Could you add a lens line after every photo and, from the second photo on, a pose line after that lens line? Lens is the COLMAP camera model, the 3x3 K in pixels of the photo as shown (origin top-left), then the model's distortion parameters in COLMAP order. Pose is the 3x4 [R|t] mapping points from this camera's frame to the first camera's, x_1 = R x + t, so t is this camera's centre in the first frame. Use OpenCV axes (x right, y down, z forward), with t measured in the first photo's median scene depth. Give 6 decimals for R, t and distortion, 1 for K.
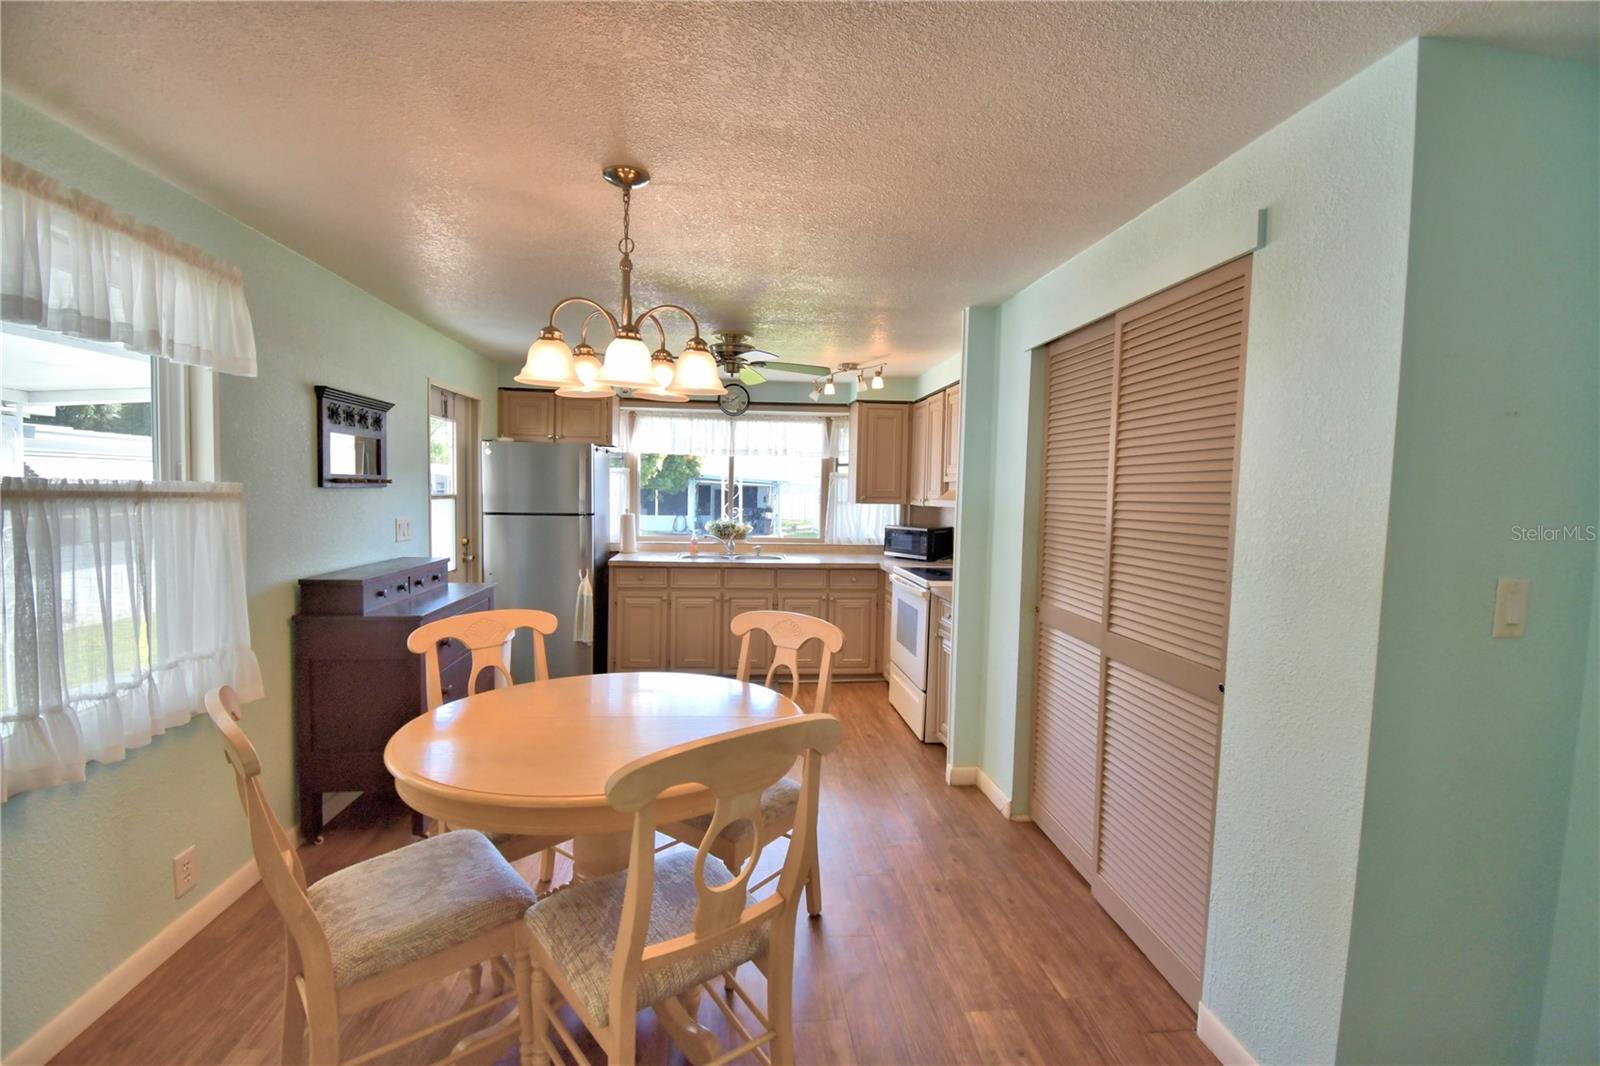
lens RADIAL K [[700.3, 0, 800.0], [0, 700.3, 533.0], [0, 0, 1]] dist [0.021112, -0.028946]
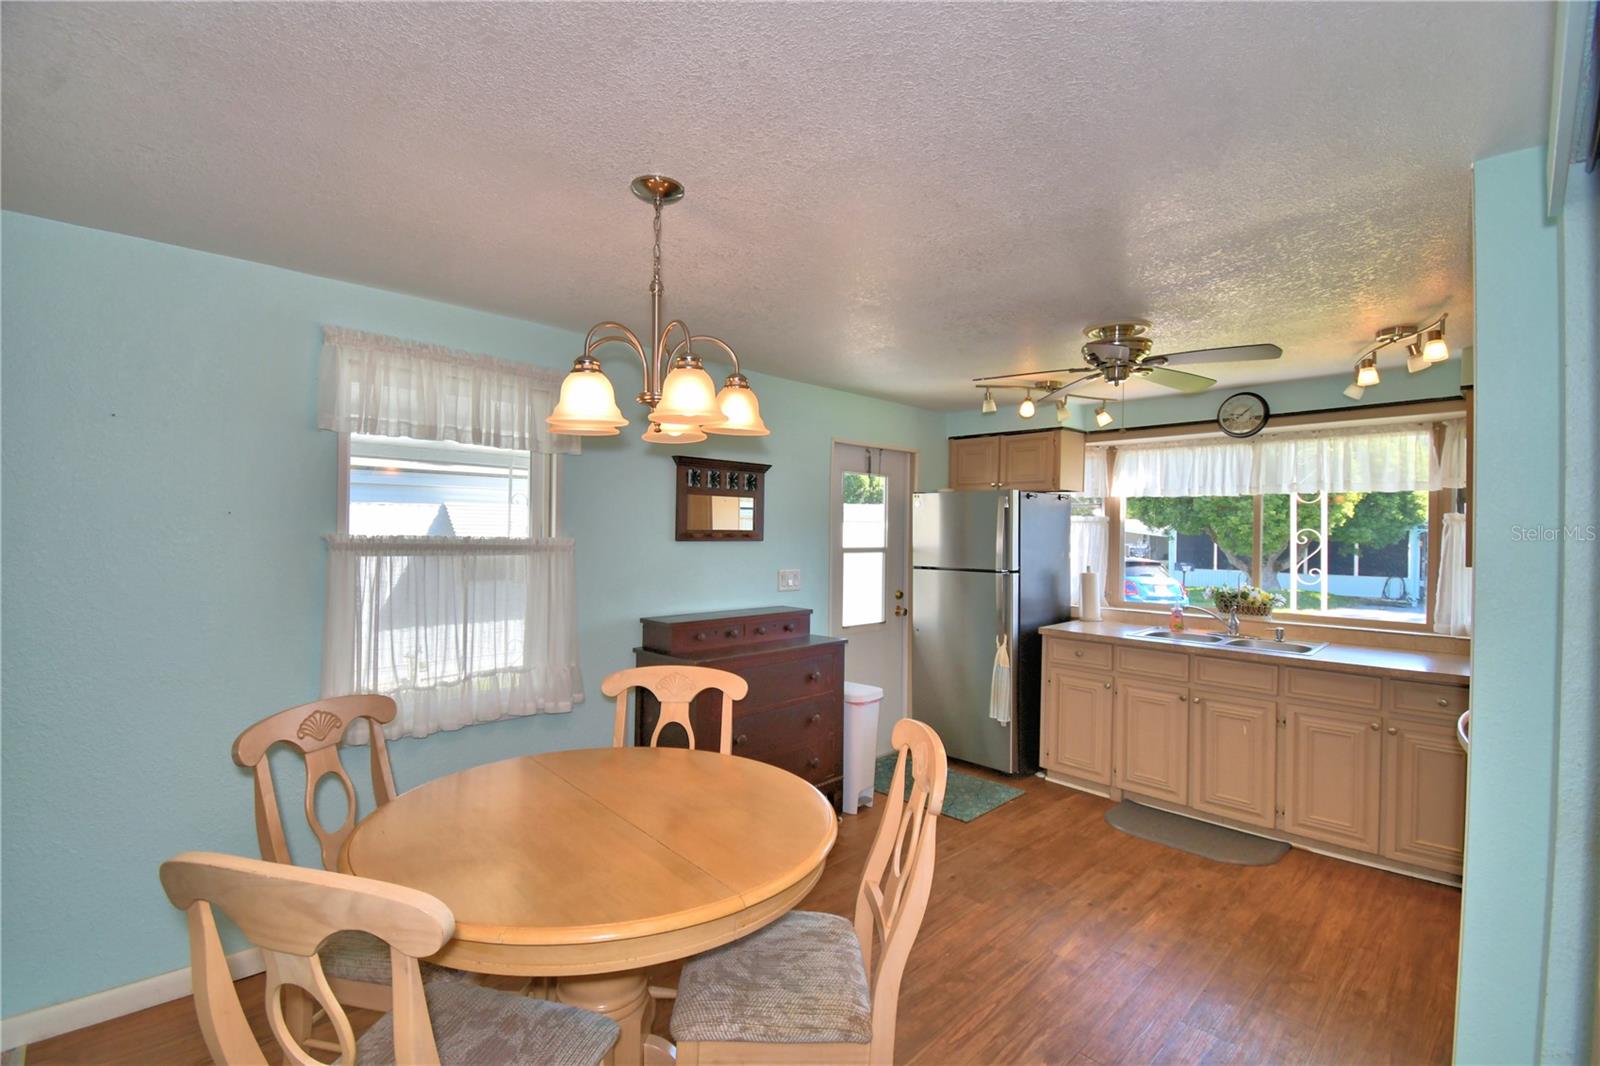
lens RADIAL K [[707.5, 0, 790.9], [0, 707.5, 532.9], [0, 0, 1]] dist [0.026919, -0.029932]
pose [[0.612780, -0.010340, -0.790186, 0.217199], [-0.048626, 0.997526, -0.050762, -0.016648], [0.788756, 0.069529, 0.610762, 0.248393]]
